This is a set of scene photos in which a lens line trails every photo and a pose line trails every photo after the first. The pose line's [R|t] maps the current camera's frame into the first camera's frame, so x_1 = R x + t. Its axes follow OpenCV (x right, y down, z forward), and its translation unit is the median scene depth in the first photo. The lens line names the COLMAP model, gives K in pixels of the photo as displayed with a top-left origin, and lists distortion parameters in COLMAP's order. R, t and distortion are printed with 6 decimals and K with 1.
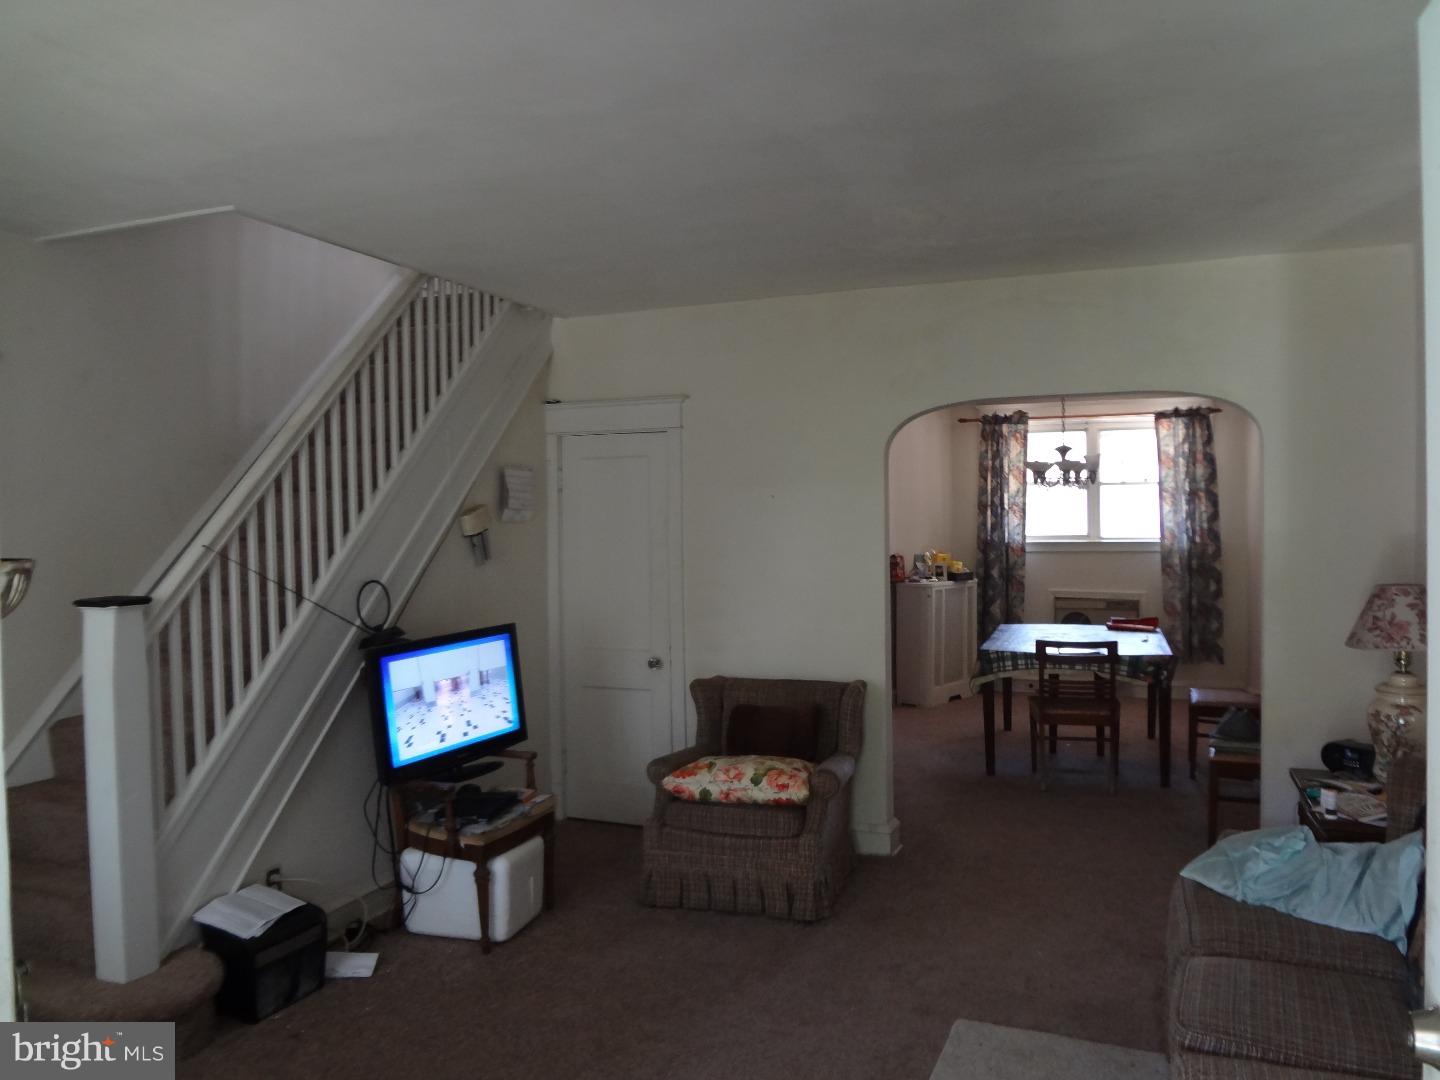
lens RADIAL K [[1105.0, 0, 720.0], [0, 1105.0, 540.0], [0, 0, 1]] dist [-0.055757, 0.003946]
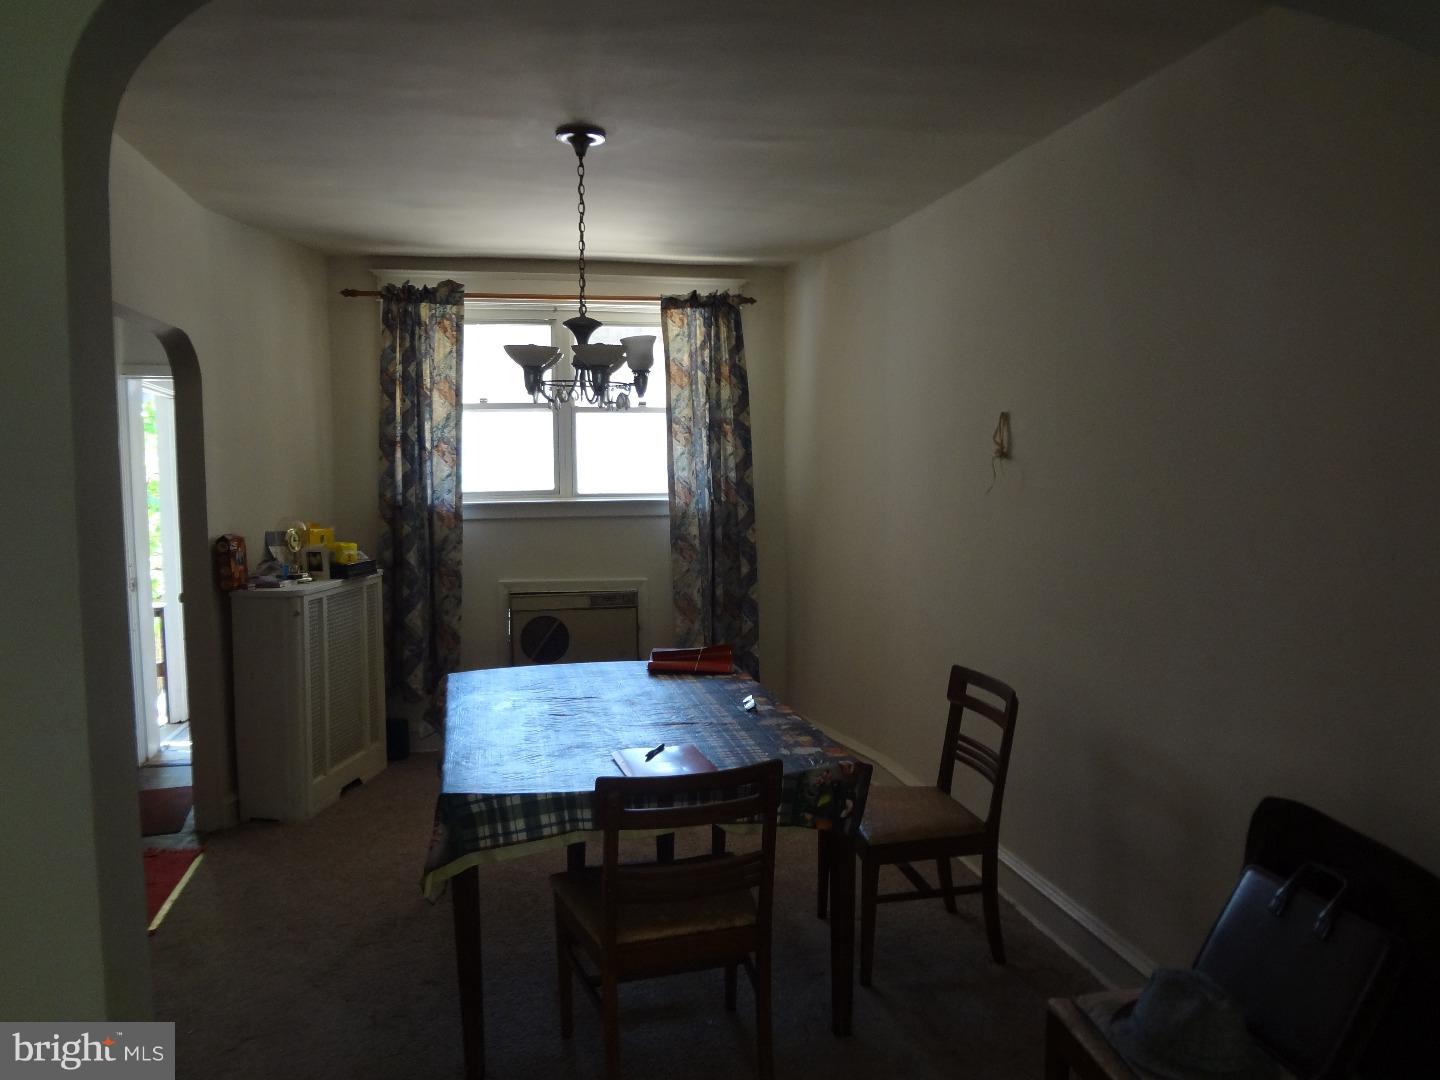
lens RADIAL K [[1105.0, 0, 720.0], [0, 1105.0, 540.0], [0, 0, 1]] dist [-0.055757, 0.003946]
pose [[0.843809, -0.035175, 0.535489, 0.077748], [0.006833, 0.998473, 0.054820, -0.010886], [-0.536599, -0.042598, 0.842761, 0.434684]]
